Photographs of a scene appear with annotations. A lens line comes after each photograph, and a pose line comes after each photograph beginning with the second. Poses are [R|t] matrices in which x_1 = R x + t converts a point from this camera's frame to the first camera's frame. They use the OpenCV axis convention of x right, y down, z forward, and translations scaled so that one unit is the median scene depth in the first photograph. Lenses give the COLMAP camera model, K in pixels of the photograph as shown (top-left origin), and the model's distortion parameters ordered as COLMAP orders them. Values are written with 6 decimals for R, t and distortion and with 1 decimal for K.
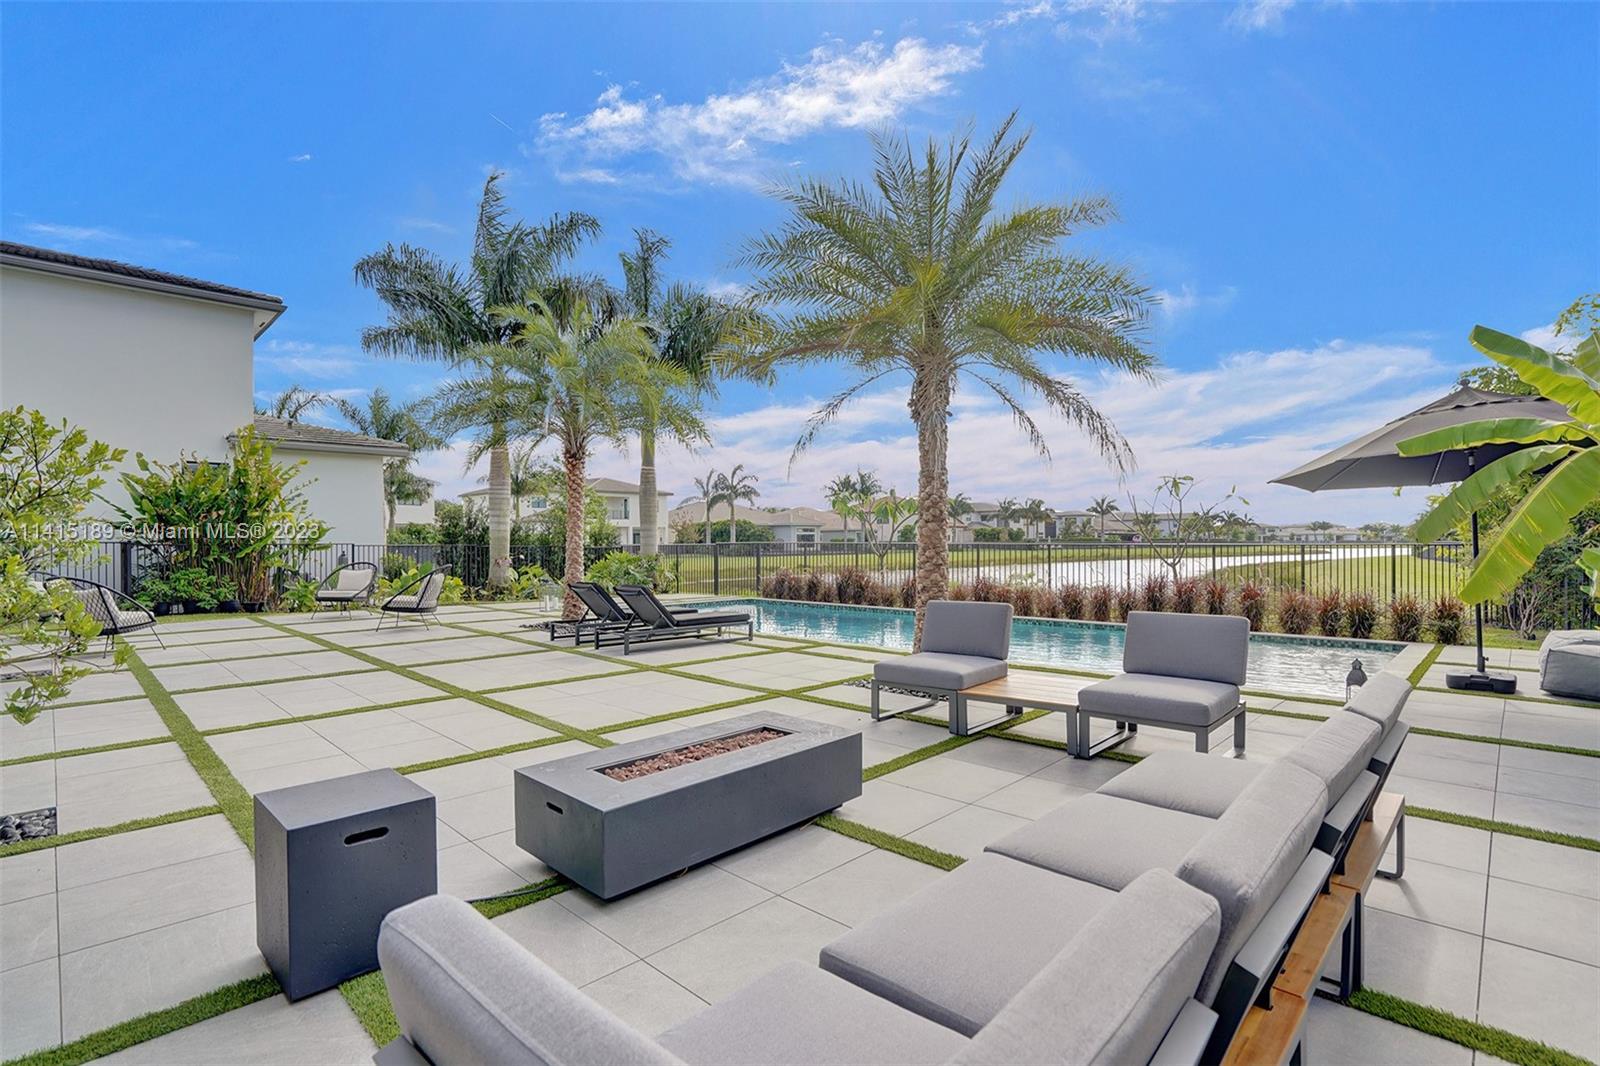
lens RADIAL K [[752.6, 0, 799.4], [0, 752.6, 544.8], [0, 0, 1]] dist [-0.029280, 0.000565]
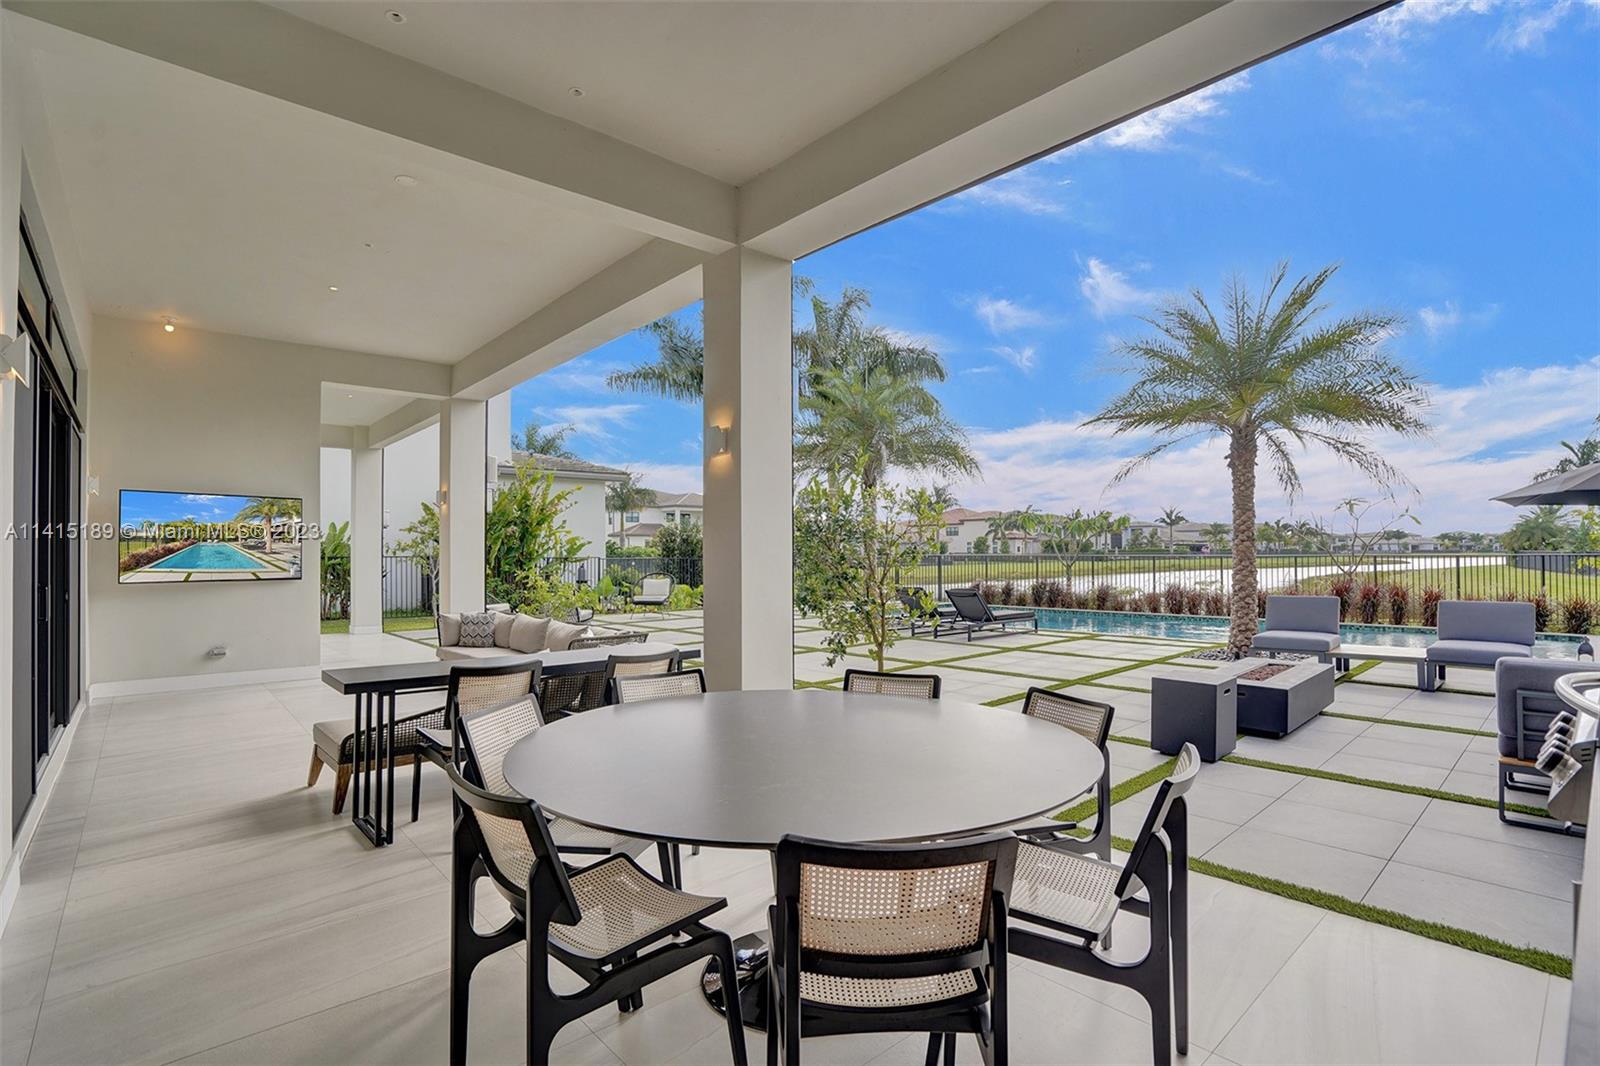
lens RADIAL K [[752.6, 0, 799.4], [0, 752.6, 544.8], [0, 0, 1]] dist [-0.029280, 0.000565]
pose [[0.998106, -0.004253, -0.061373, -0.055737], [0.003284, 0.999868, -0.015886, -0.000316], [0.061433, 0.015655, 0.997988, -0.041193]]
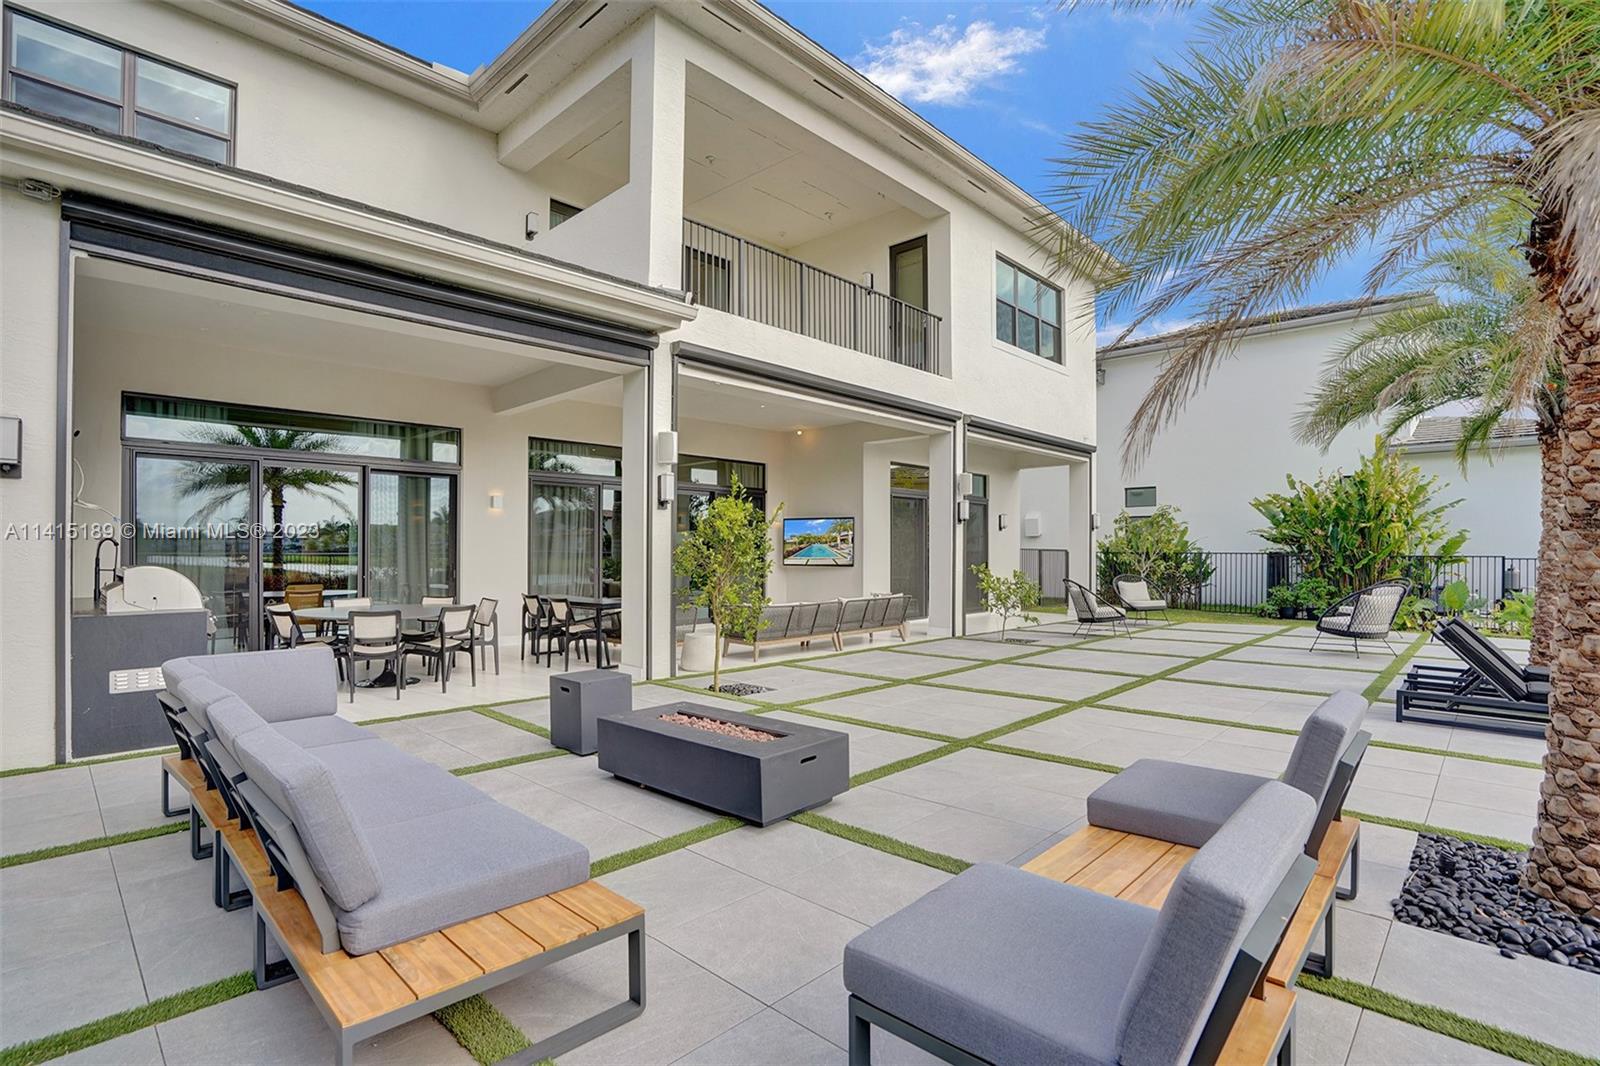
lens RADIAL K [[752.6, 0, 799.4], [0, 752.6, 544.8], [0, 0, 1]] dist [-0.029280, 0.000565]
pose [[0.021959, -0.005511, -0.999744, 0.044249], [-0.004111, 0.999976, -0.005602, -0.001292], [0.999750, 0.004233, 0.021936, 0.041682]]
